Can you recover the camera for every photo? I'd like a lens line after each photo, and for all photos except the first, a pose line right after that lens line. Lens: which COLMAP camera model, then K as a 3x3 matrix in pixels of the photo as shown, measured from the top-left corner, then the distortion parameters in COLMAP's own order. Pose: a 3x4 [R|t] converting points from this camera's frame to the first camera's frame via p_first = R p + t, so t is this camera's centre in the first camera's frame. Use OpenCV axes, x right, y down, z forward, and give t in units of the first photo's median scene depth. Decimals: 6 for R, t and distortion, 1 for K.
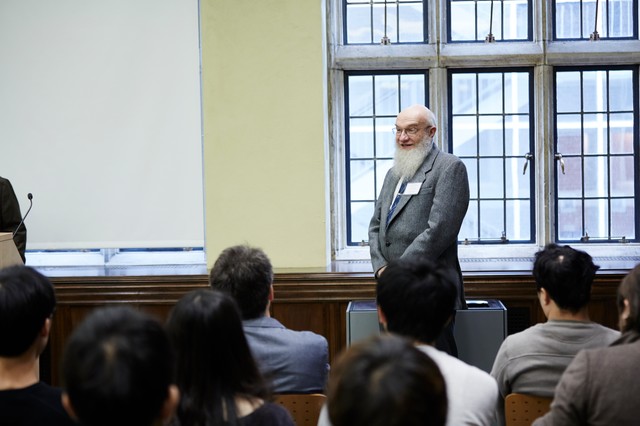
lens RADIAL K [[1305.6, 0, 320.0], [0, 1305.6, 213.0], [0, 0, 1]] dist [-0.043791, 0.103626]
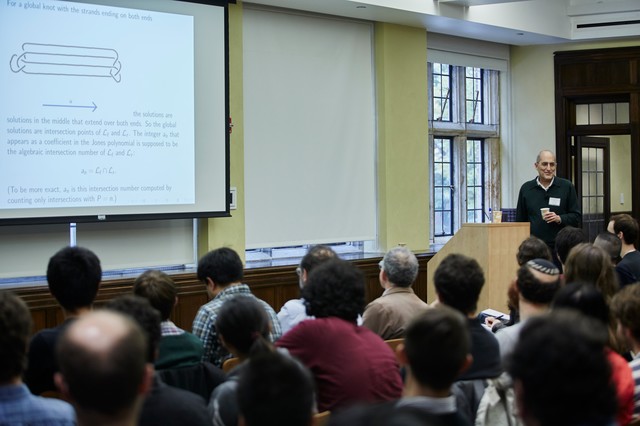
lens RADIAL K [[1286.2, 0, 320.0], [0, 1286.2, 213.0], [0, 0, 1]] dist [-0.362017, 0.246650]
pose [[0.603580, -0.006280, 0.797278, -1.333806], [0.039474, 0.998978, -0.022015, 0.023570], [-0.796325, 0.044760, 0.603211, 0.095415]]
